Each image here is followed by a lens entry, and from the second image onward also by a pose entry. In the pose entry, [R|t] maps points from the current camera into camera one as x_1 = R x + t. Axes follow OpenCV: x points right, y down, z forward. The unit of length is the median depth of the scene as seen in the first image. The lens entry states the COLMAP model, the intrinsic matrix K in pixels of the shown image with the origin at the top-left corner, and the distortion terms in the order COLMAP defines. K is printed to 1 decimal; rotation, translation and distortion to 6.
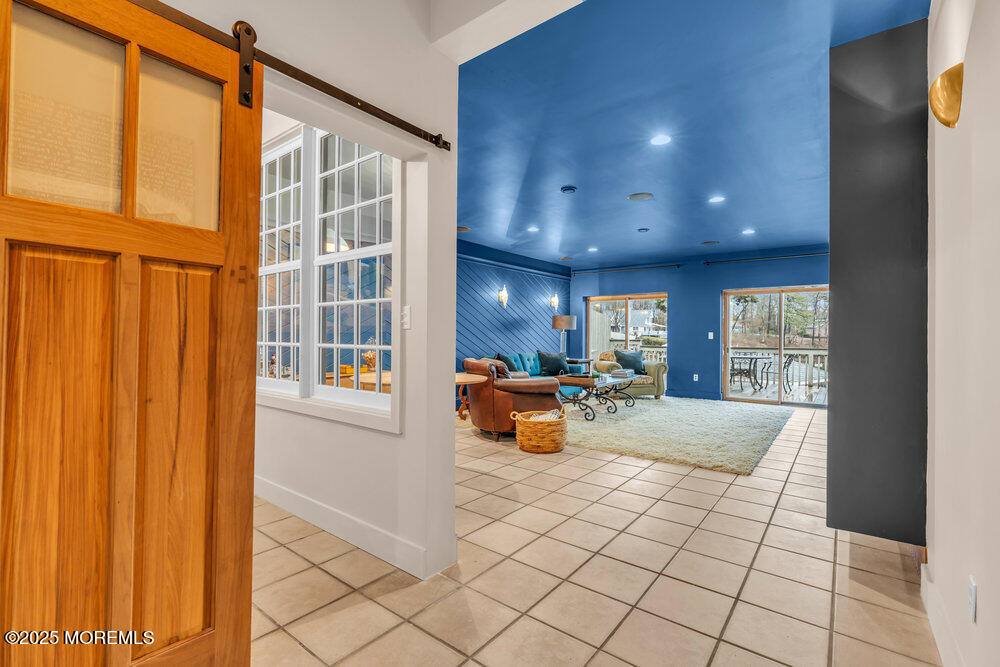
lens RADIAL K [[448.4, 0, 502.2], [0, 448.4, 334.3], [0, 0, 1]] dist [-0.014708, 0.000165]
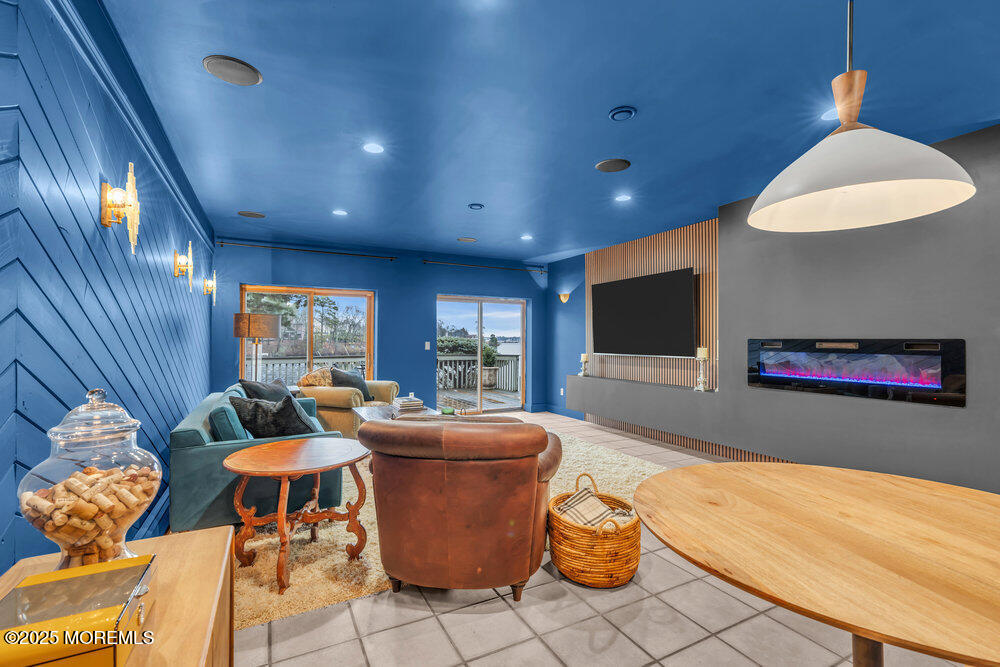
lens RADIAL K [[448.4, 0, 502.2], [0, 448.4, 334.3], [0, 0, 1]] dist [-0.014708, 0.000165]
pose [[0.417611, 0.006800, 0.908601, -0.261641], [-0.002964, 0.999977, -0.006121, -0.014226], [-0.908621, -0.000137, 0.417621, 0.506142]]
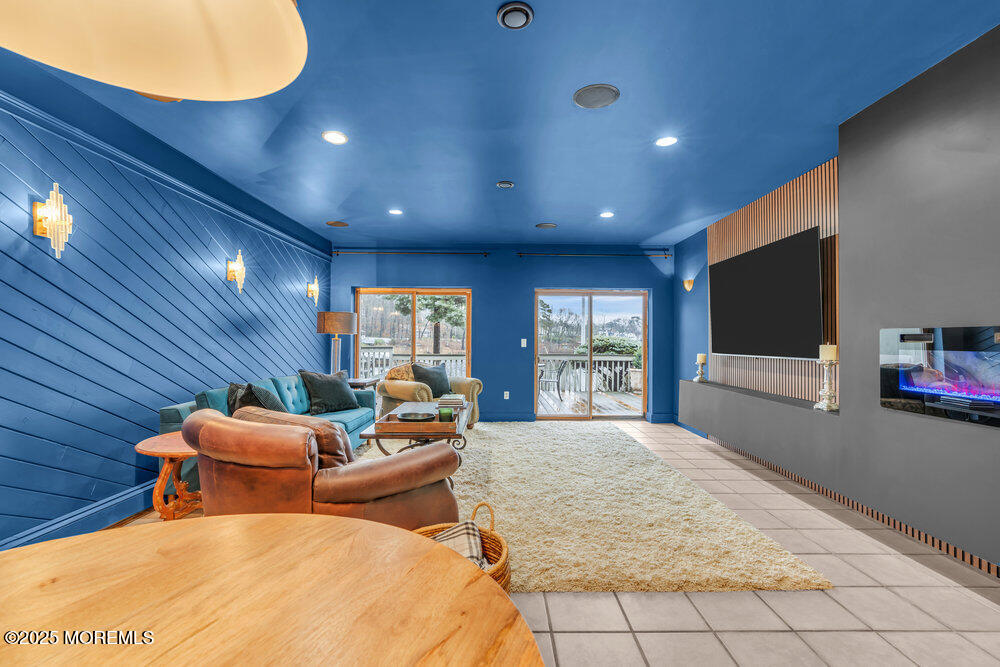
lens RADIAL K [[448.4, 0, 502.2], [0, 448.4, 334.3], [0, 0, 1]] dist [-0.014708, 0.000165]
pose [[0.785679, 0.006062, 0.618605, -0.074017], [-0.001669, 0.999969, -0.007680, -0.006469], [-0.618632, 0.005001, 0.785665, 0.377594]]
